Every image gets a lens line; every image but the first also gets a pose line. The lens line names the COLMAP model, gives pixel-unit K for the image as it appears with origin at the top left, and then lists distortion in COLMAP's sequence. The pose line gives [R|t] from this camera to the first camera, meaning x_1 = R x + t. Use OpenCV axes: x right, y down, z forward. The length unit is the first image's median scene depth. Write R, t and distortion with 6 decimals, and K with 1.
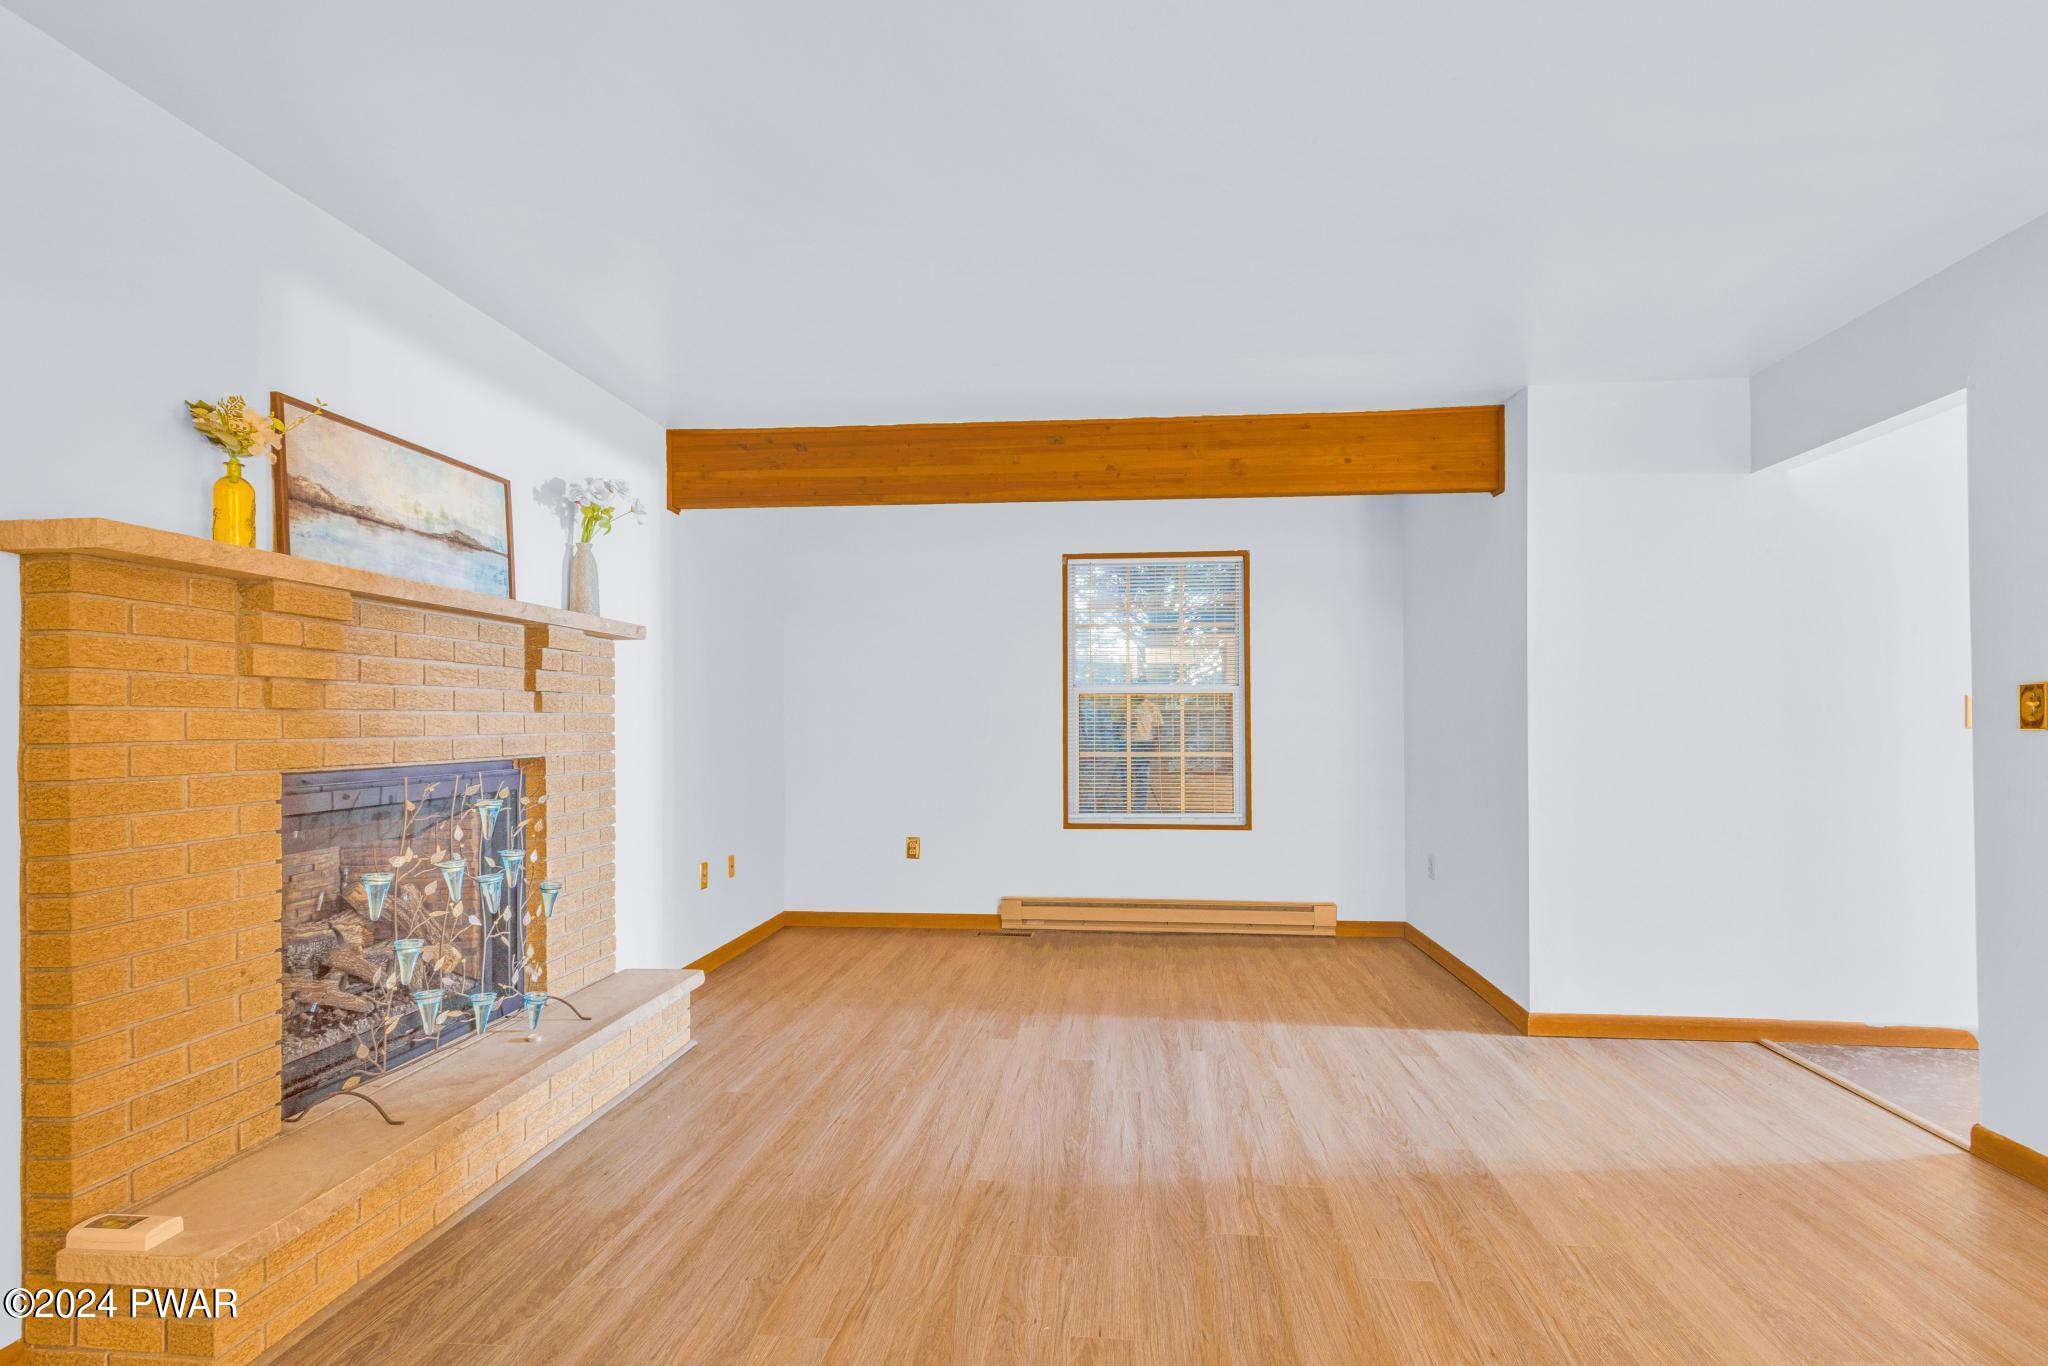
lens RADIAL K [[952.2, 0, 1028.0], [0, 952.2, 703.8], [0, 0, 1]] dist [0.000738, -0.000034]
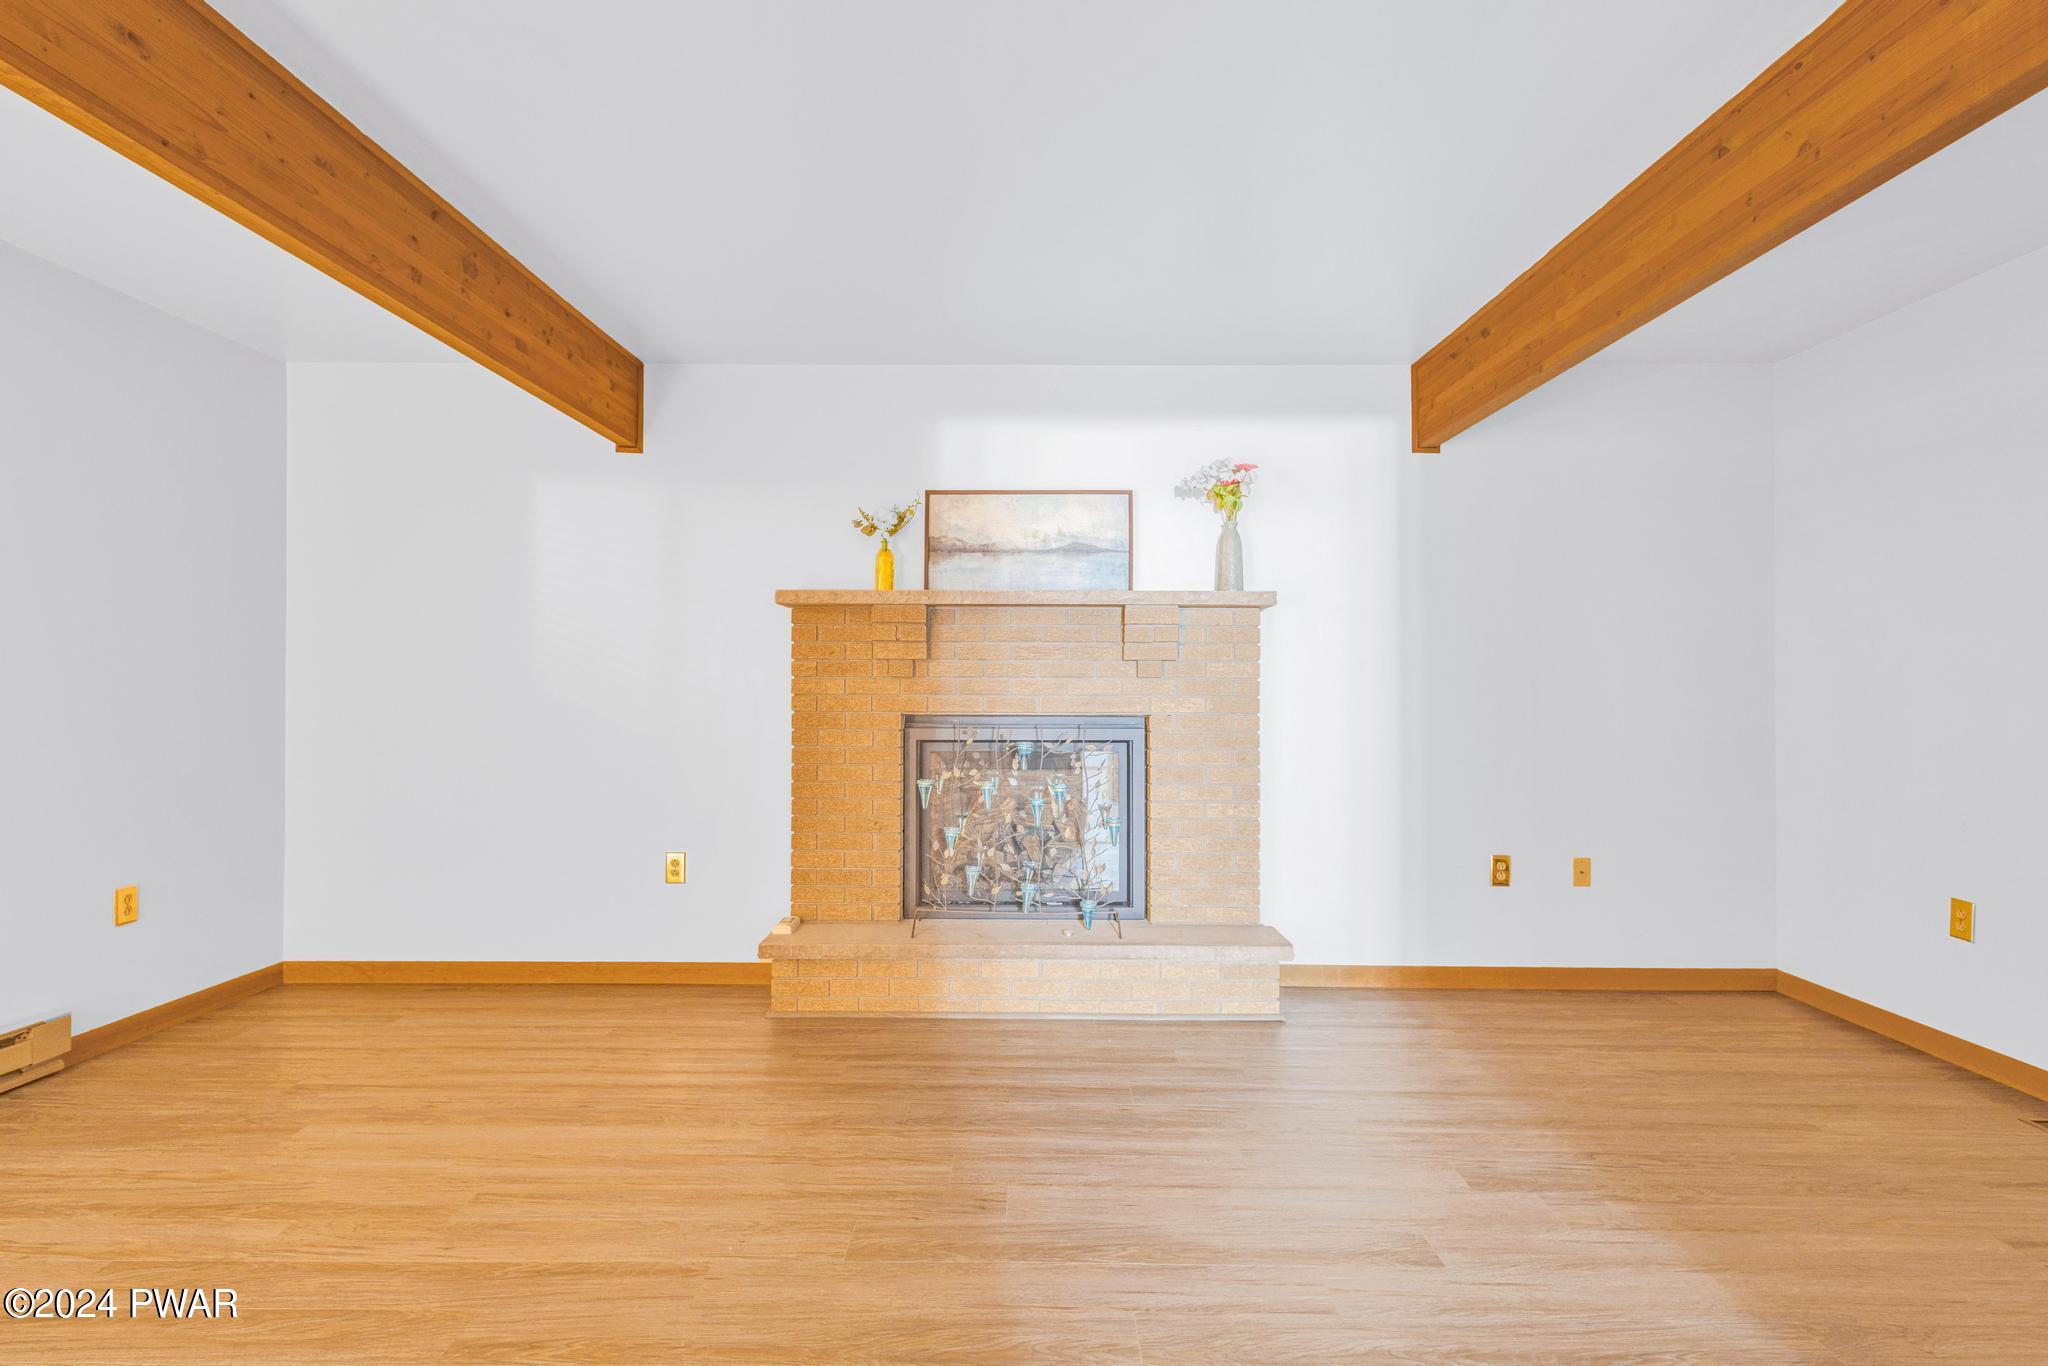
lens RADIAL K [[960.6, 0, 1025.7], [0, 960.6, 680.6], [0, 0, 1]] dist [-0.000828, -0.000504]
pose [[0.092247, -0.004448, -0.995726, 0.767347], [0.014419, 0.999891, -0.003130, 0.015810], [0.995632, -0.014068, 0.092301, 0.840491]]
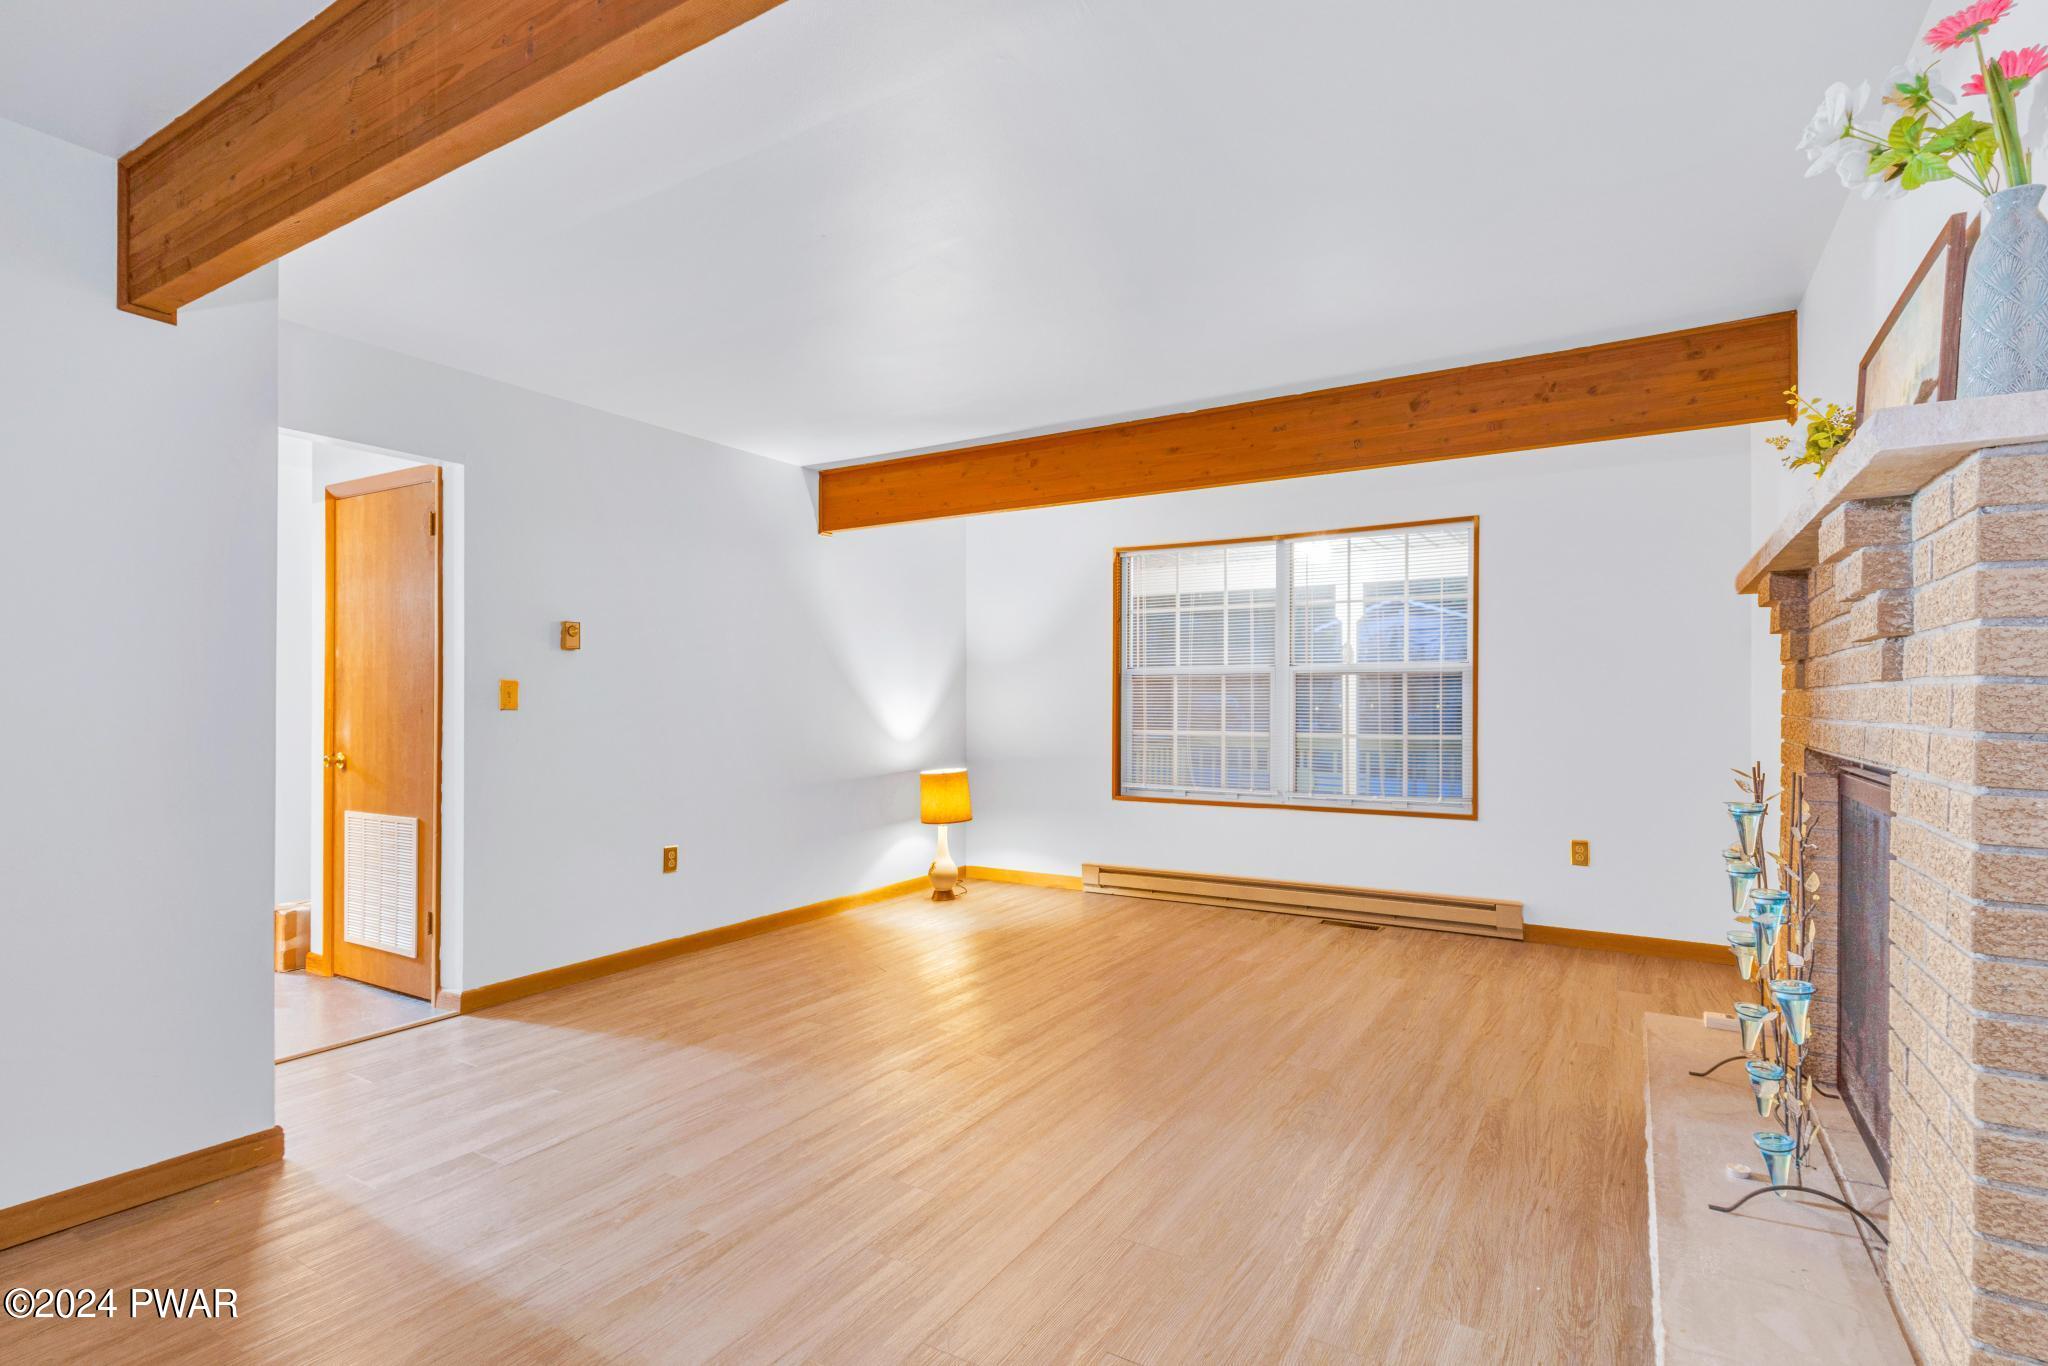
lens RADIAL K [[982.5, 0, 1023.6], [0, 982.5, 695.4], [0, 0, 1]] dist [0.000912, 0.000098]
pose [[-0.902385, 0.003722, 0.430915, -0.363957], [-0.006711, 0.999720, -0.022689, 0.032952], [-0.430879, -0.023366, -0.902107, 1.879885]]
